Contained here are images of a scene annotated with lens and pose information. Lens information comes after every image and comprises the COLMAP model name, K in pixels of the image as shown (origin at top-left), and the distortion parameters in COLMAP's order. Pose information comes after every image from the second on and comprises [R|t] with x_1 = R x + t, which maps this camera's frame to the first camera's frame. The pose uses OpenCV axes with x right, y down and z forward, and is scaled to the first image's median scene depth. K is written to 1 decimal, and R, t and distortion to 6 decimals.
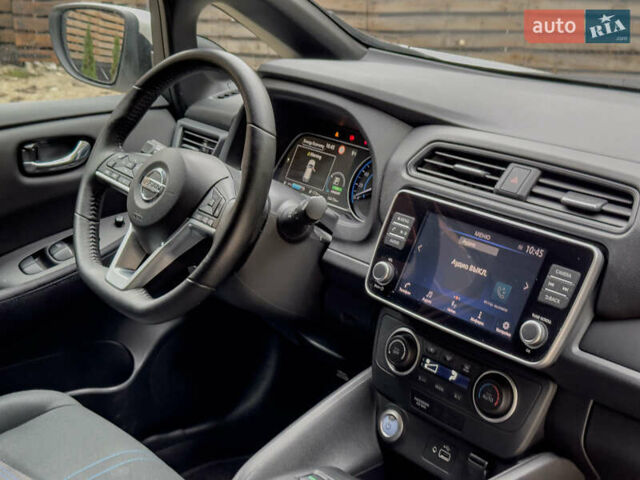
lens RADIAL K [[904.4, 0, 328.8], [0, 904.4, 240.8], [0, 0, 1]] dist [0.130305, -0.002040]
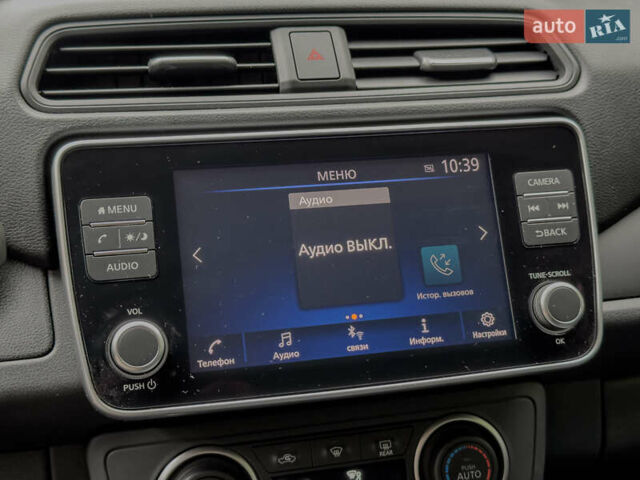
lens RADIAL K [[904.4, 0, 328.8], [0, 904.4, 240.8], [0, 0, 1]] dist [0.130305, -0.002040]
pose [[0.452876, -0.298917, 0.839971, -0.237401], [0.296537, 0.938986, 0.174272, -0.056829], [-0.840814, 0.170159, 0.513885, 0.766657]]
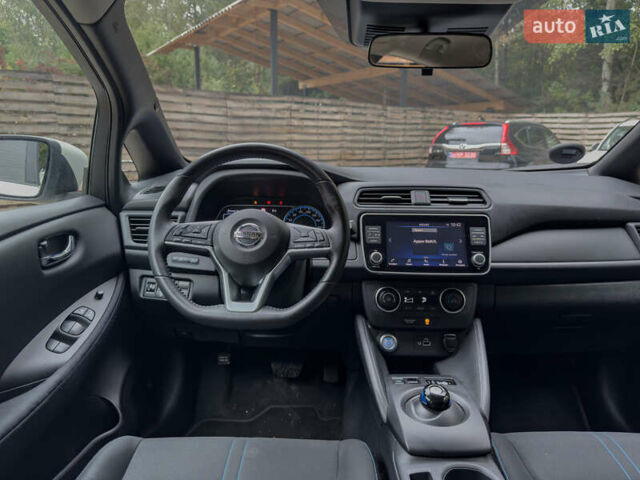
lens RADIAL K [[475.3, 0, 311.7], [0, 475.3, 239.0], [0, 0, 1]] dist [0.085312, 0.001044]
pose [[0.665401, -0.162602, 0.728562, -0.760903], [0.244598, 0.969599, -0.006996, -0.028508], [-0.705276, 0.182859, 0.684944, 0.462042]]
